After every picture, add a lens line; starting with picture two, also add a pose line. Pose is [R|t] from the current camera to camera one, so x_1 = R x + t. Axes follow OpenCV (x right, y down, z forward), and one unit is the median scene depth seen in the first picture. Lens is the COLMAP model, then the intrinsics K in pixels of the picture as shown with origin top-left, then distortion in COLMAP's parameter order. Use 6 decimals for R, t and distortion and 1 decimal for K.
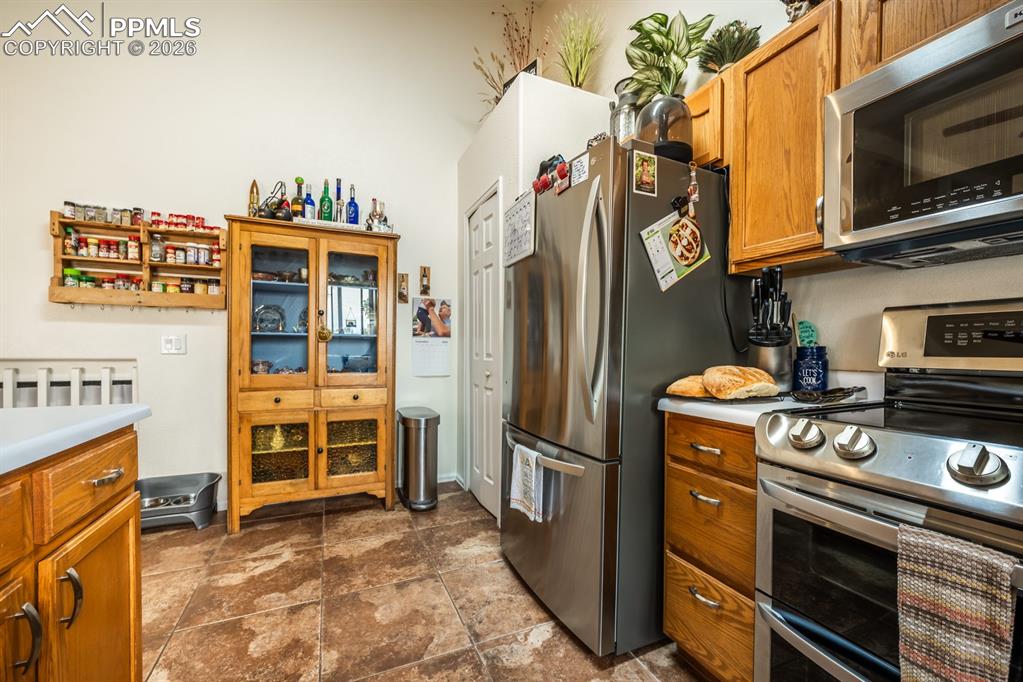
lens RADIAL K [[406.9, 0, 510.8], [0, 406.9, 350.7], [0, 0, 1]] dist [-0.002418, -0.000307]
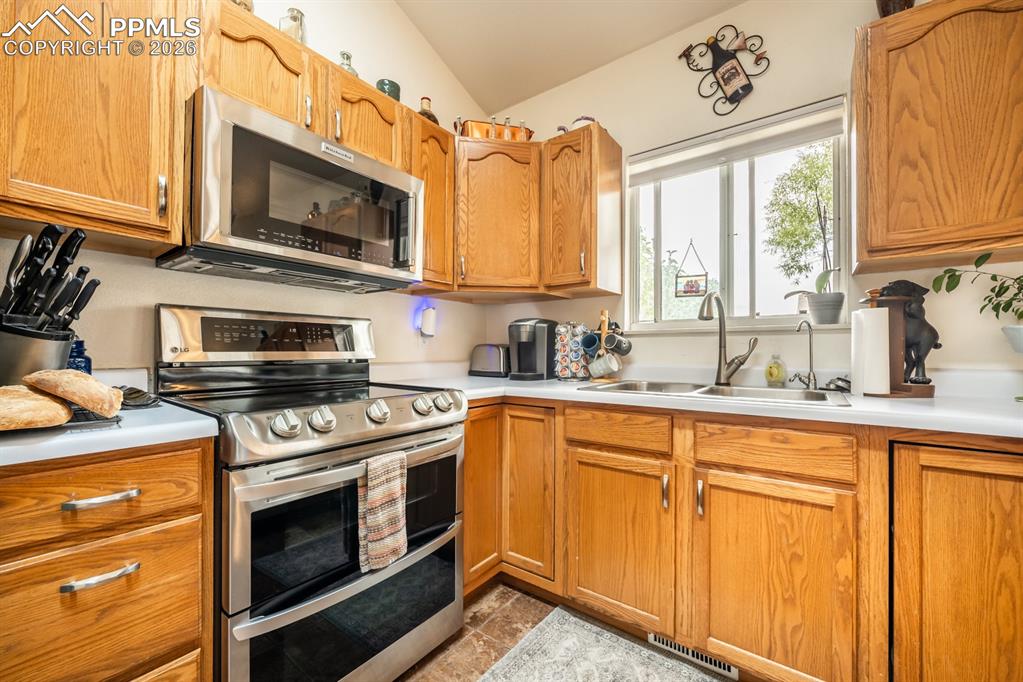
lens RADIAL K [[406.9, 0, 512.1], [0, 406.9, 345.8], [0, 0, 1]] dist [-0.002418, -0.000307]
pose [[-0.484778, -0.001204, 0.874636, -0.359354], [-0.008912, 0.999954, -0.003563, -0.005071], [-0.874592, -0.009522, -0.484767, 0.683742]]
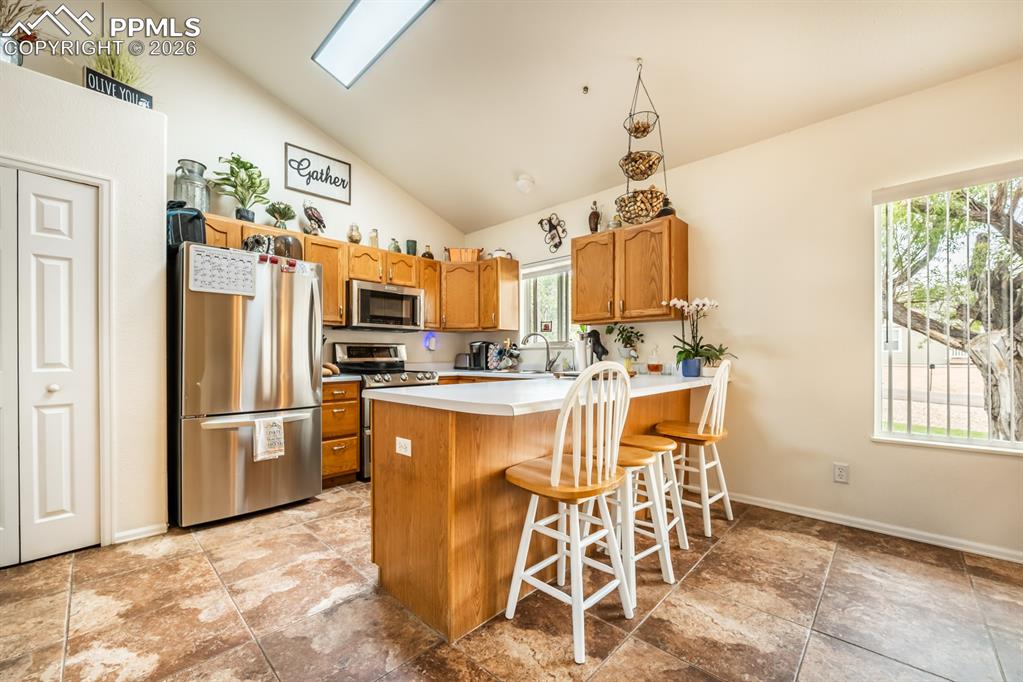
lens RADIAL K [[406.9, 0, 511.0], [0, 406.9, 350.7], [0, 0, 1]] dist [-0.002418, -0.000307]
pose [[-0.376096, 0.000090, 0.926581, -2.250510], [-0.000612, 1.000000, -0.000345, -0.040769], [-0.926581, -0.000697, -0.376095, 0.871954]]
